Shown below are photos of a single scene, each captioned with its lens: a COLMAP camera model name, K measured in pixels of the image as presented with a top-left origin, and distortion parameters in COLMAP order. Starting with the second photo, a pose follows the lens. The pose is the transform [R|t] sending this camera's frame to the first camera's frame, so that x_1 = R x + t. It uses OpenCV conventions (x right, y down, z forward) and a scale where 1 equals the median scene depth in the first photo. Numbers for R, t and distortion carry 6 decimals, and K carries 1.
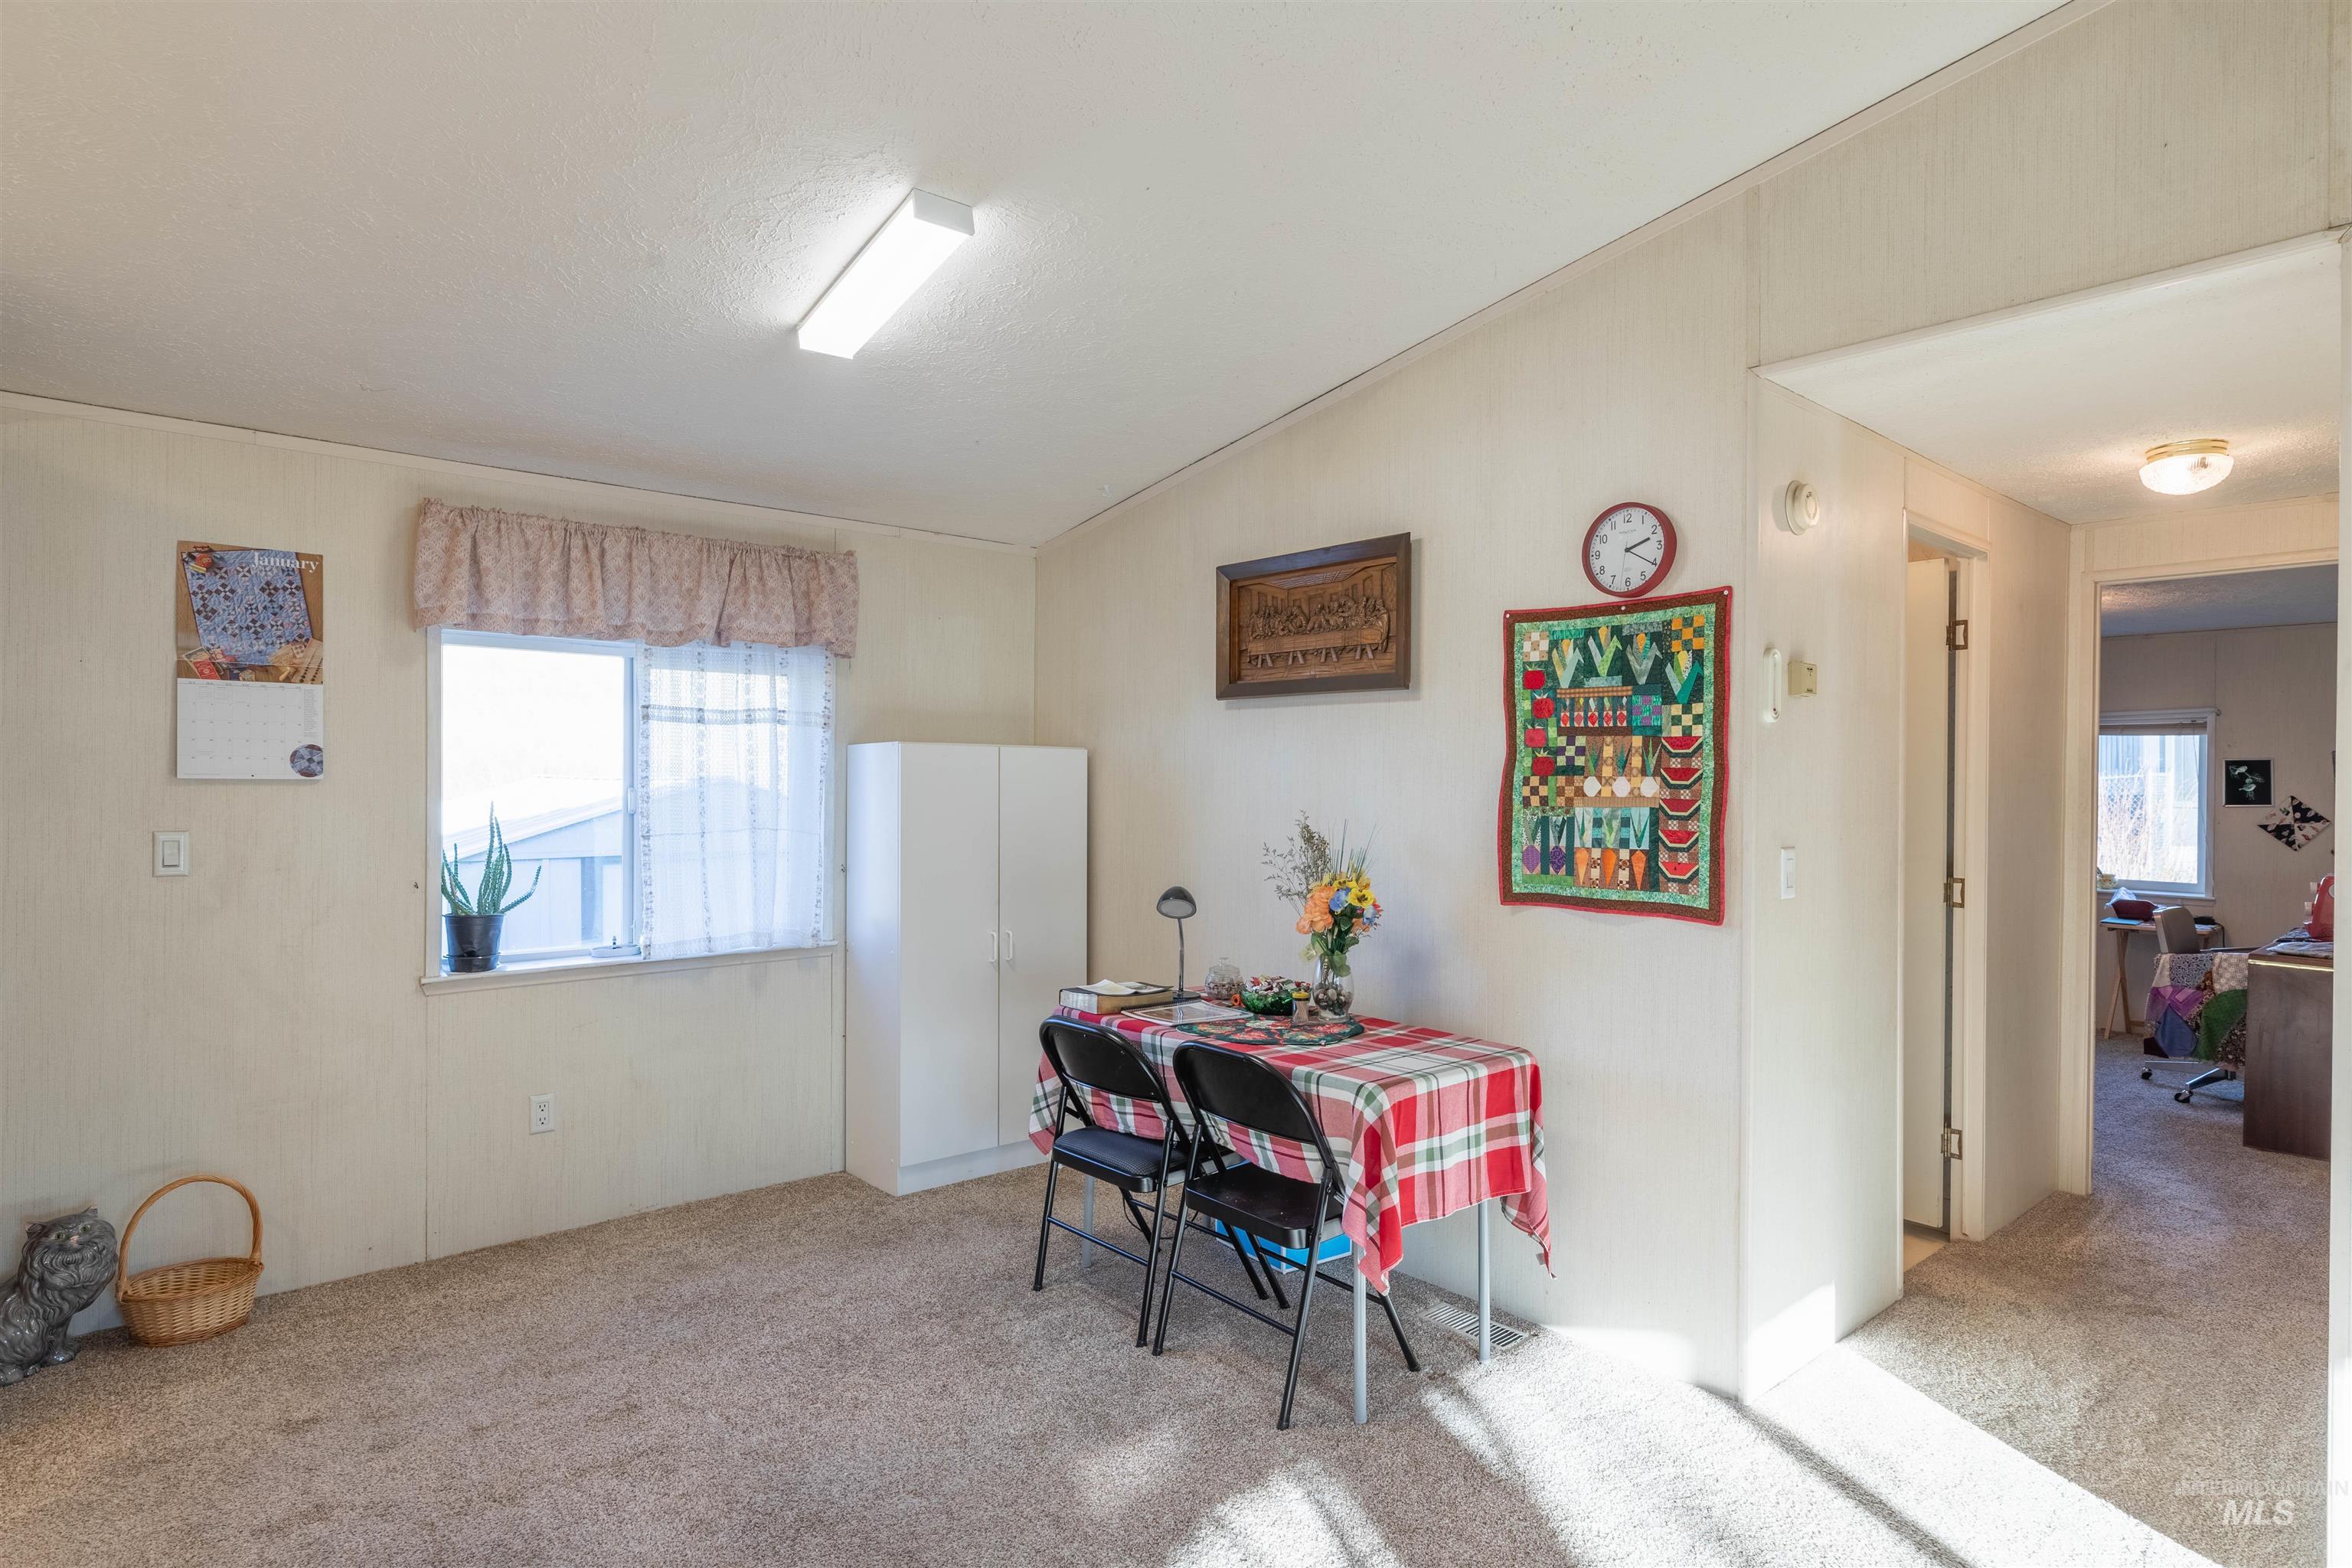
lens RADIAL K [[1223.8, 0, 1176.0], [0, 1223.8, 784.0], [0, 0, 1]] dist [0.000281, -0.000148]
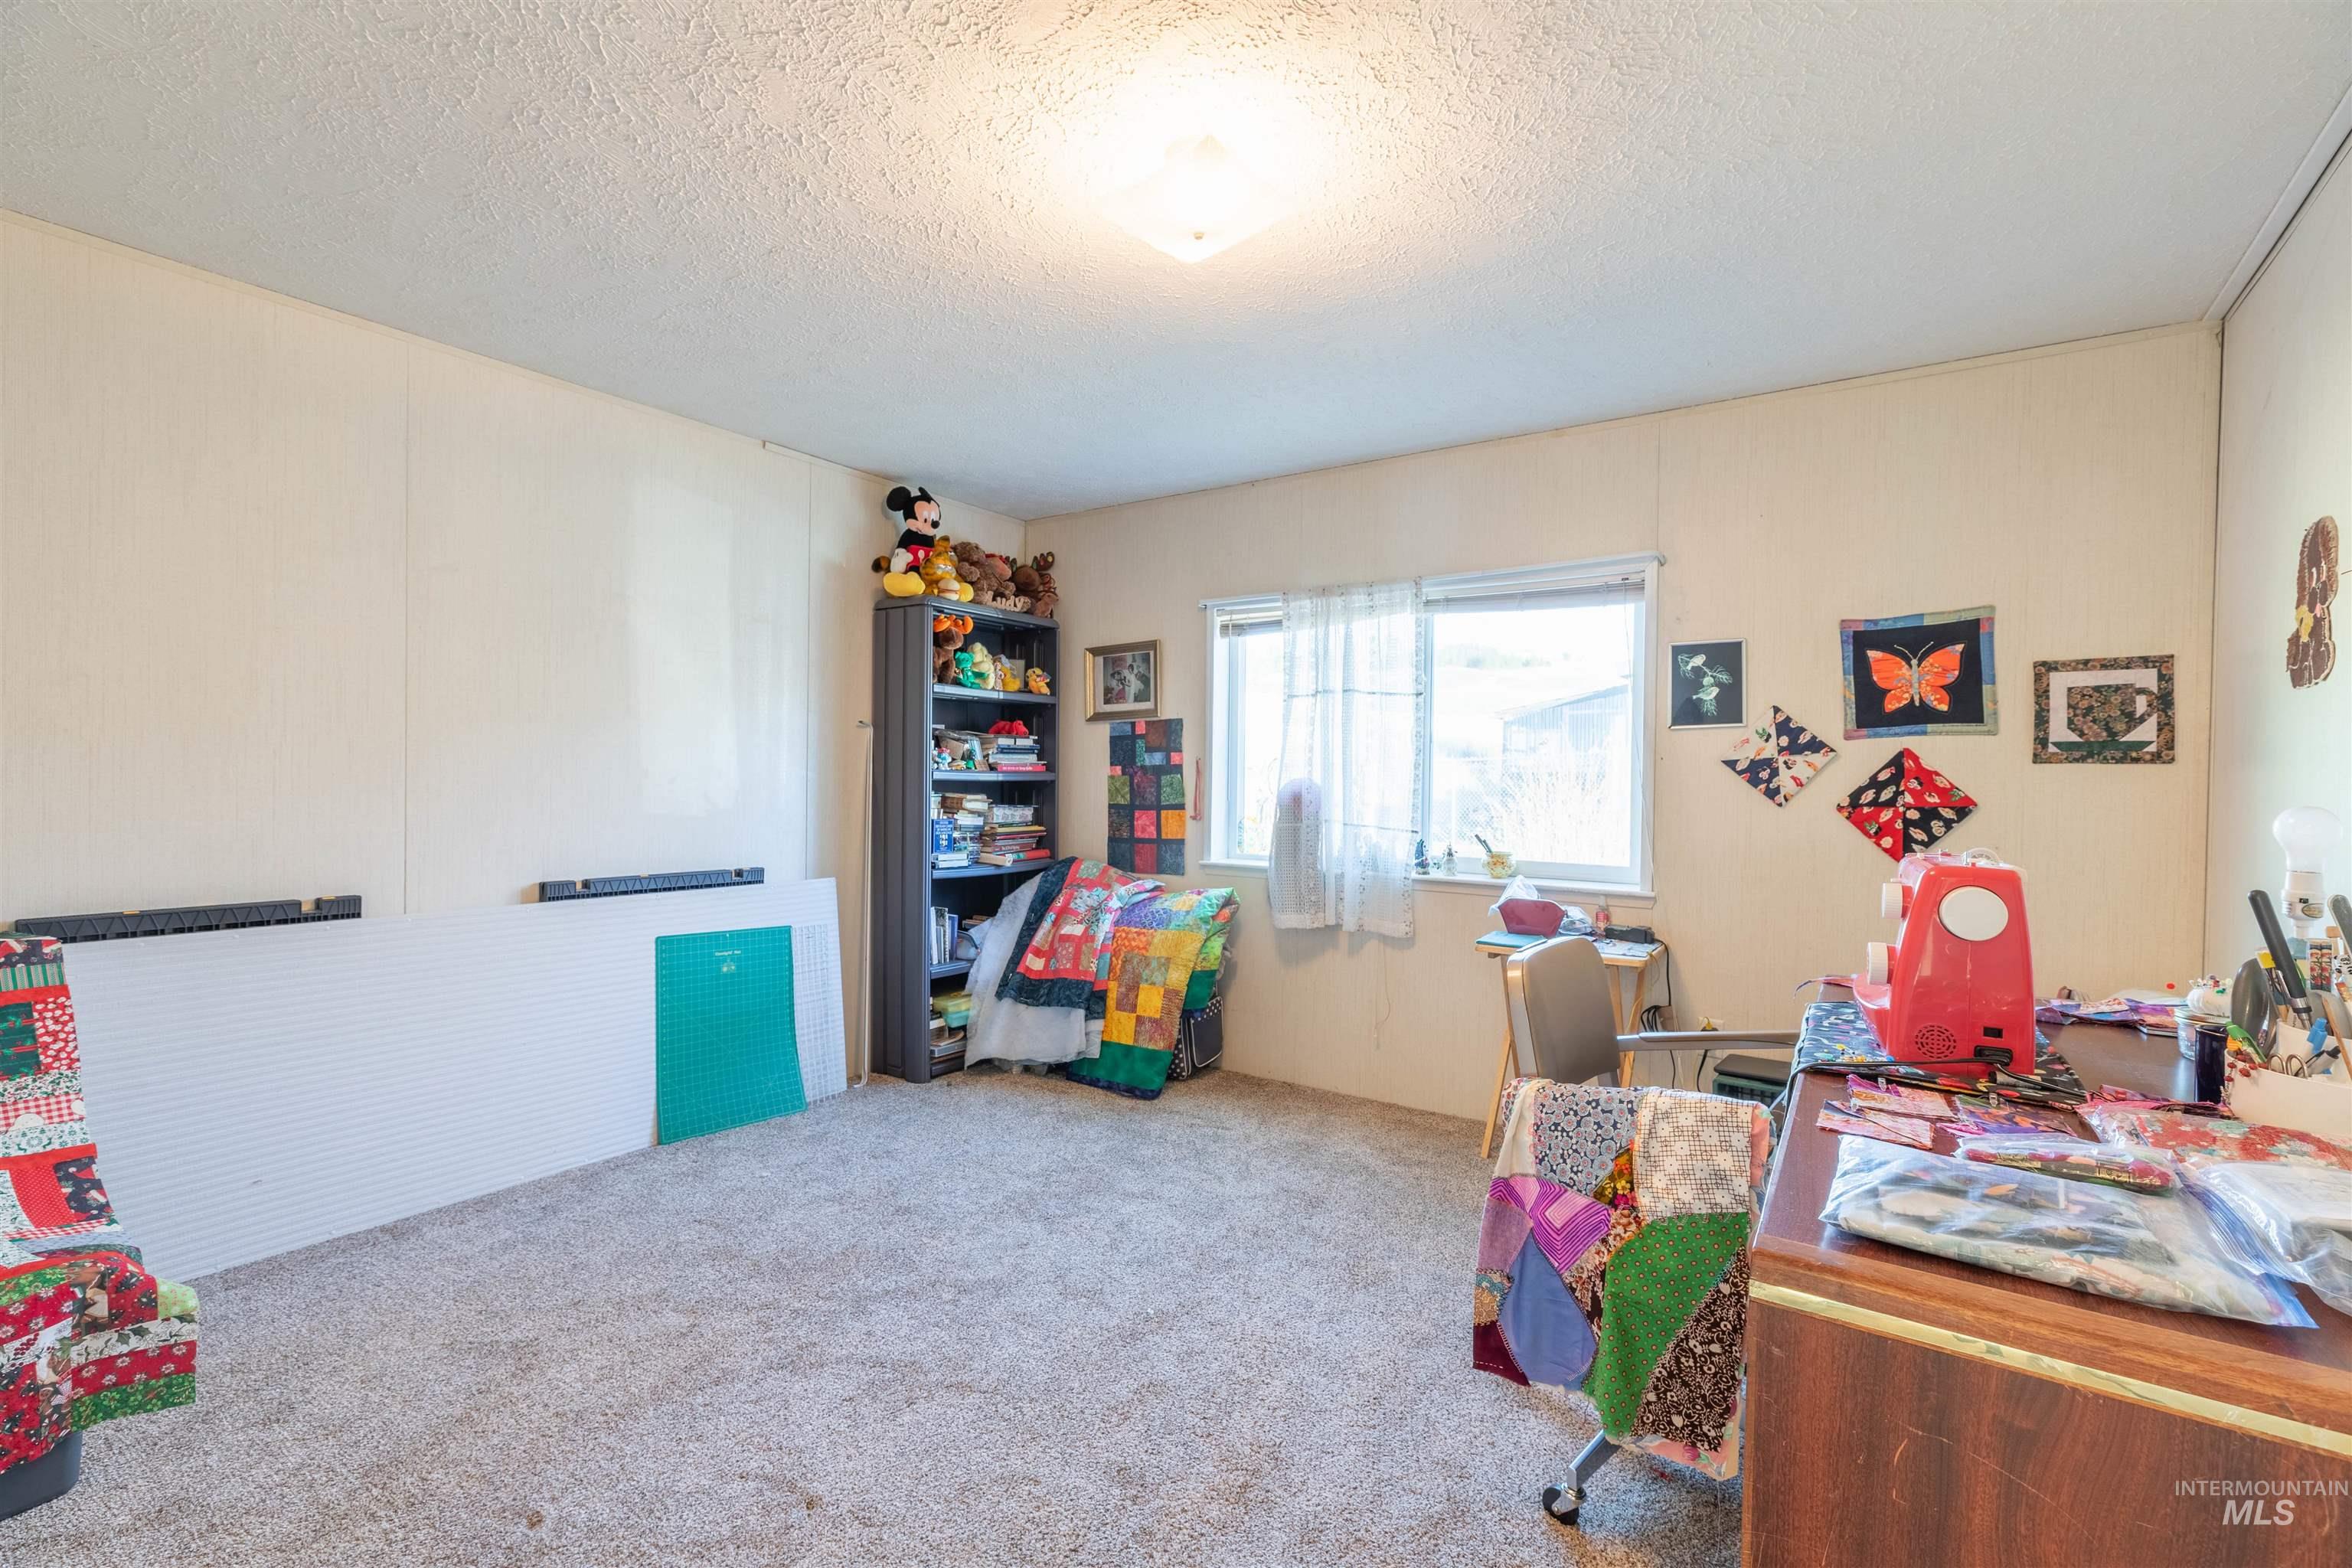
lens RADIAL K [[1032.4, 0, 1176.0], [0, 1032.4, 784.0], [0, 0, 1]] dist [0.001230, 0.000050]
pose [[0.966463, 0.000215, 0.256806, 0.537562], [-0.002312, 0.999966, 0.007864, 0.041447], [-0.256795, -0.008194, 0.966431, 0.625387]]
